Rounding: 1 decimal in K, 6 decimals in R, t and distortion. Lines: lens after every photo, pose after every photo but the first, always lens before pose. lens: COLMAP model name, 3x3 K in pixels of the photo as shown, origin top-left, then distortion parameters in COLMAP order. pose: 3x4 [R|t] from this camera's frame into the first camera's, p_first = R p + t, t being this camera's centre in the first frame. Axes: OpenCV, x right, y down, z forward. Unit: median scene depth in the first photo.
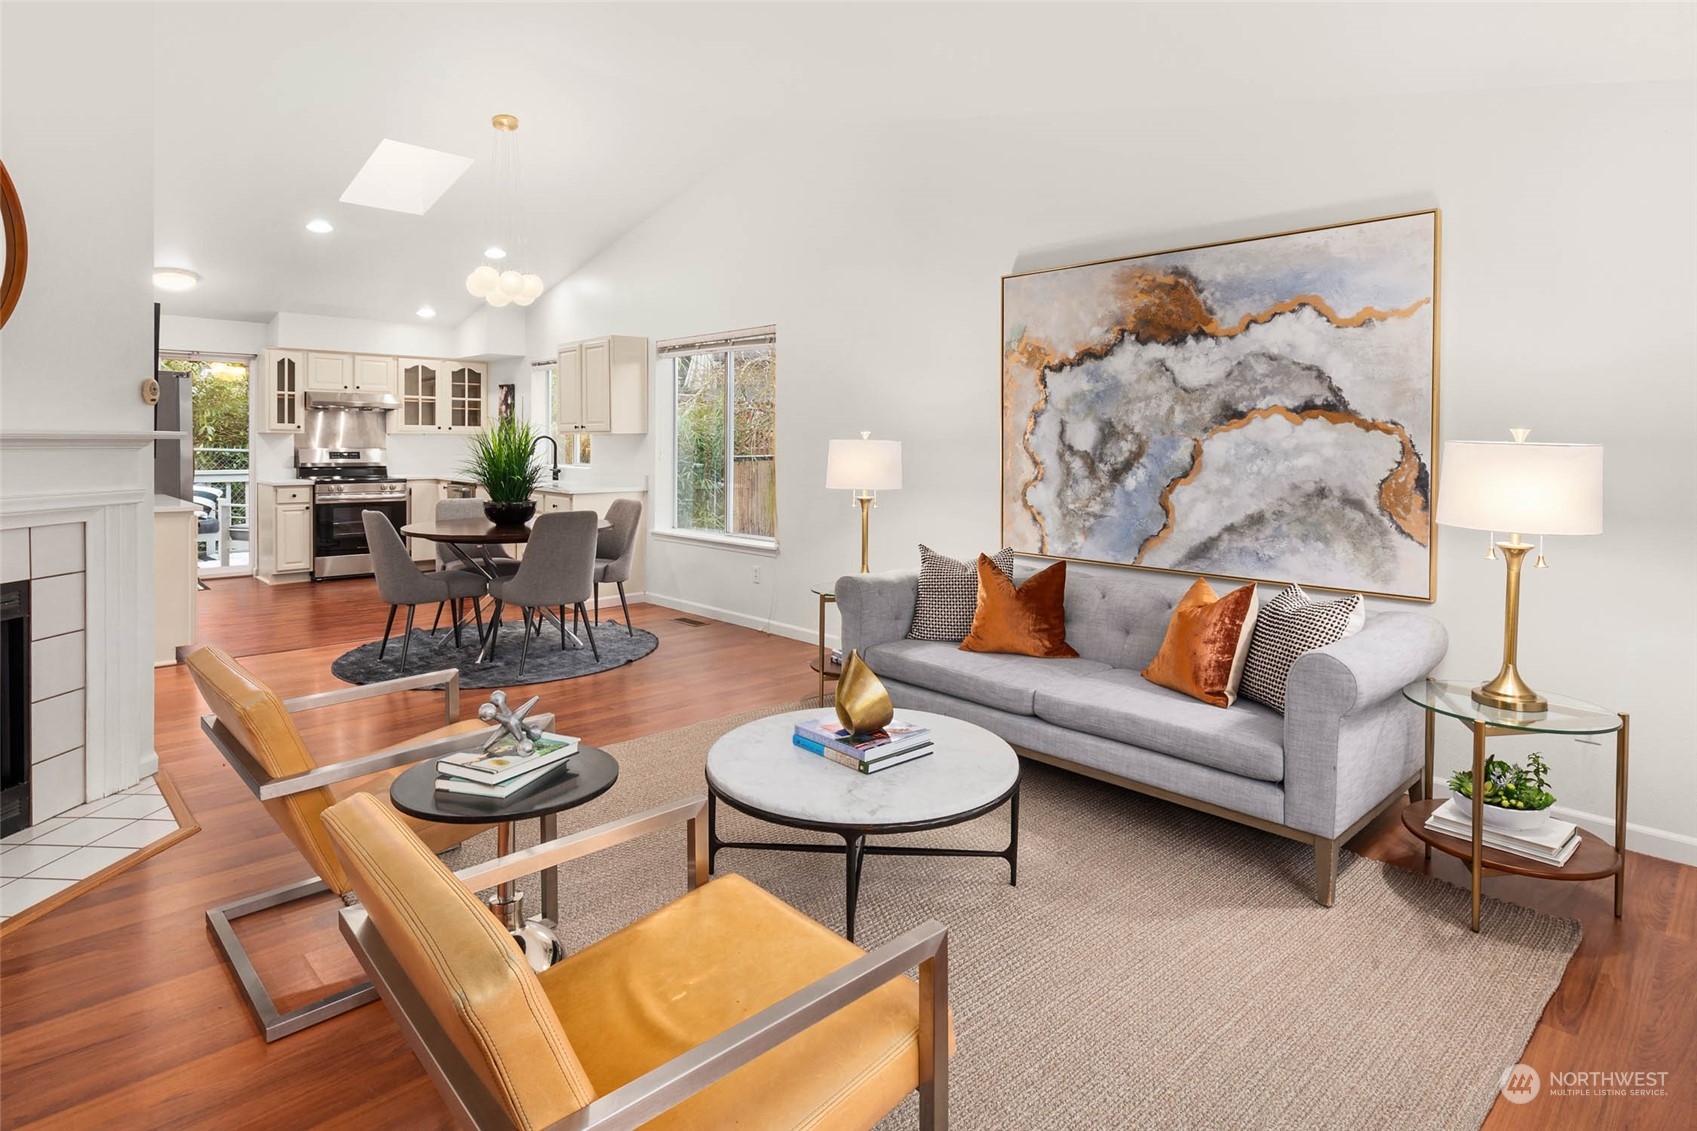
lens RADIAL K [[889.3, 0, 872.5], [0, 889.3, 451.2], [0, 0, 1]] dist [-0.000008, -0.001532]
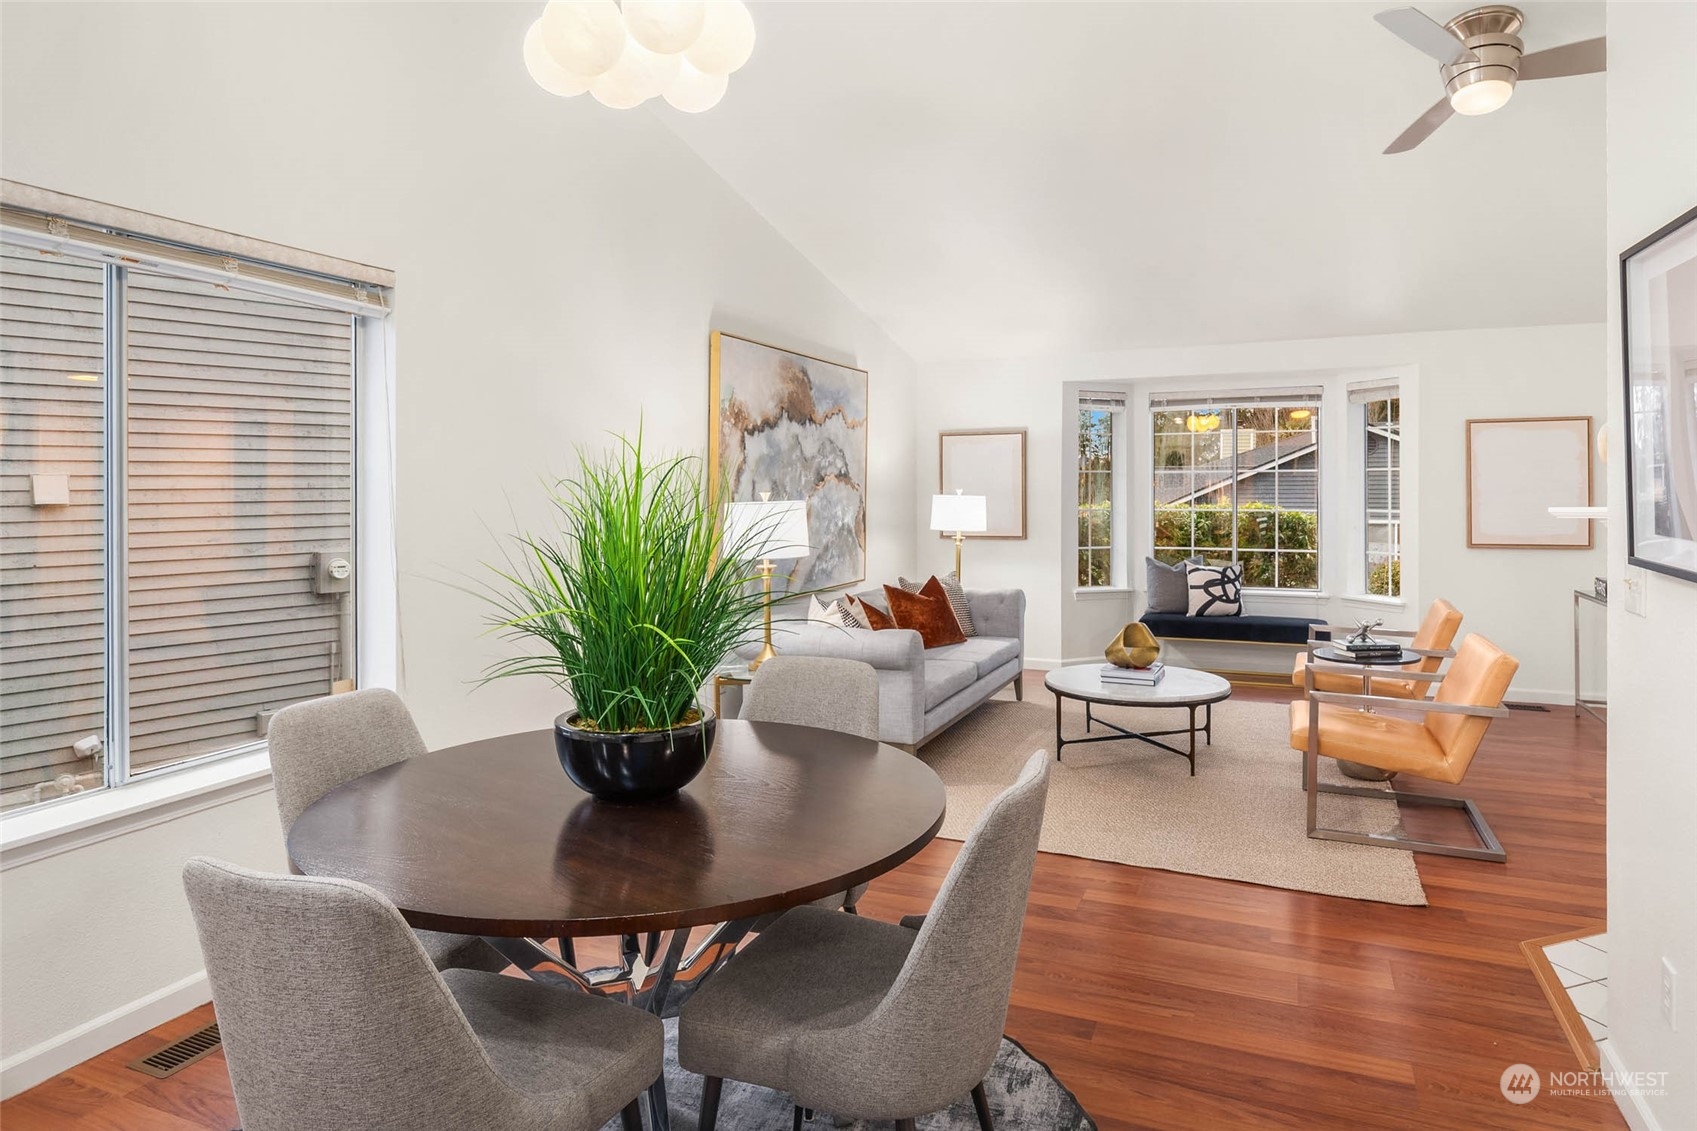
lens RADIAL K [[1067.9, 0, 802.7], [0, 1067.9, 489.4], [0, 0, 1]] dist [-0.007517, -0.003463]
pose [[-0.363685, -0.005175, 0.931508, -0.516608], [0.015492, 0.999813, 0.011603, -0.018695], [-0.931393, 0.018651, -0.363537, 0.708894]]
